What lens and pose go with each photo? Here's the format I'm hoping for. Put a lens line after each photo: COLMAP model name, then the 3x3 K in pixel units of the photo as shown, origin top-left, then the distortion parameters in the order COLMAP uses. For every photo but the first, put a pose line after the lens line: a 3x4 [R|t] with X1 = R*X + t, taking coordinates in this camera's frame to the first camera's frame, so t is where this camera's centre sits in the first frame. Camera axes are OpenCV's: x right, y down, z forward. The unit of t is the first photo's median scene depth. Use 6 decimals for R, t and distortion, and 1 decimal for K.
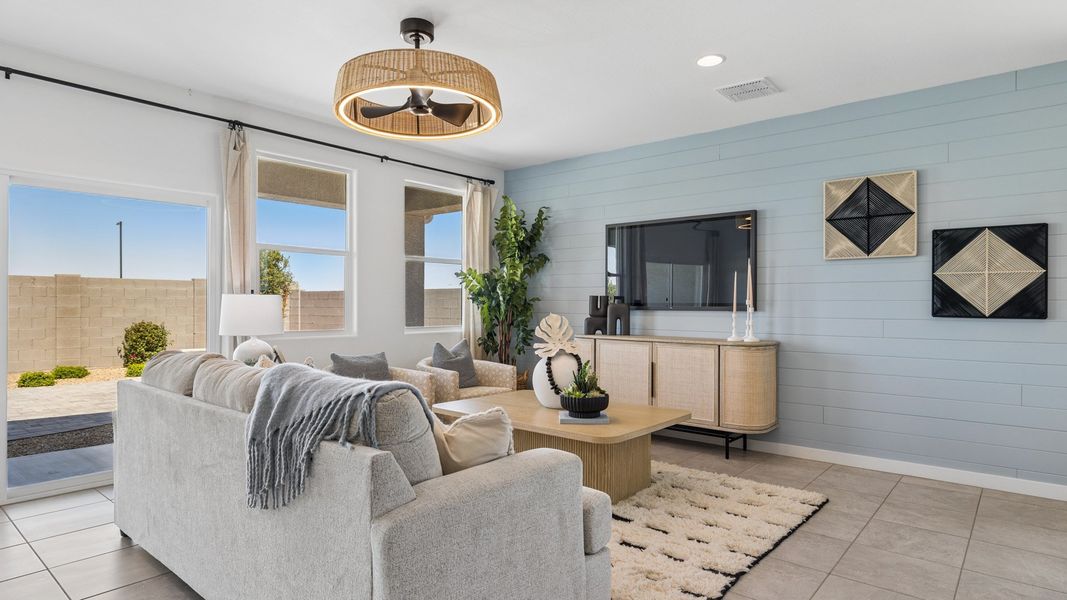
lens RADIAL K [[573.3, 0, 547.7], [0, 573.3, 305.2], [0, 0, 1]] dist [-0.000102, -0.002390]
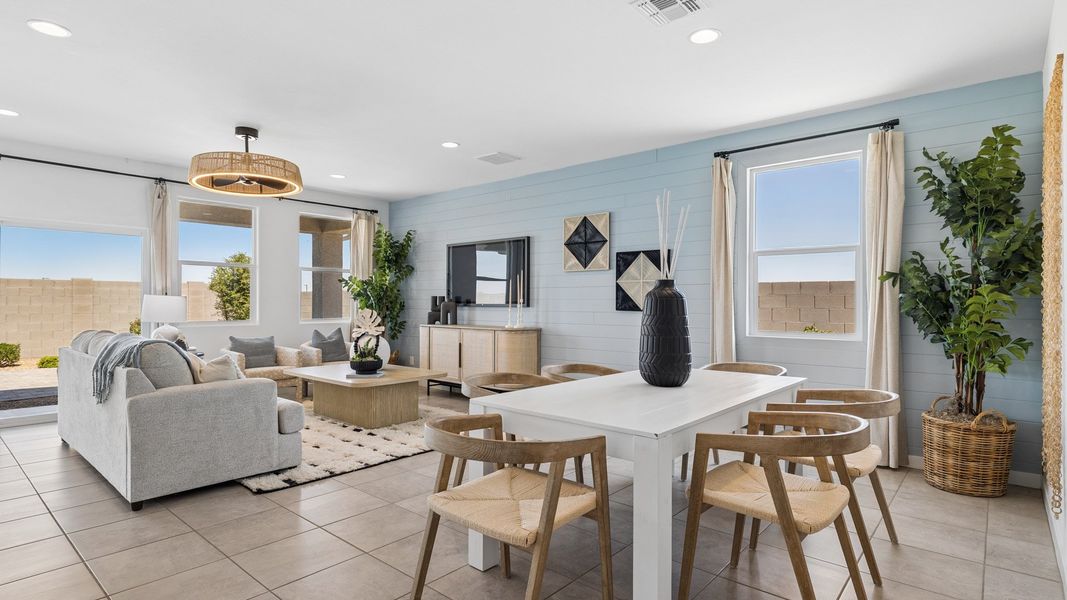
lens RADIAL K [[533.2, 0, 544.1], [0, 533.2, 303.2], [0, 0, 1]] dist [0.001918, 0.001131]
pose [[0.999917, 0.000034, -0.012908, 0.453946], [-0.000046, 1.000000, -0.000939, 0.002482], [0.012908, 0.000939, 0.999916, -0.356895]]
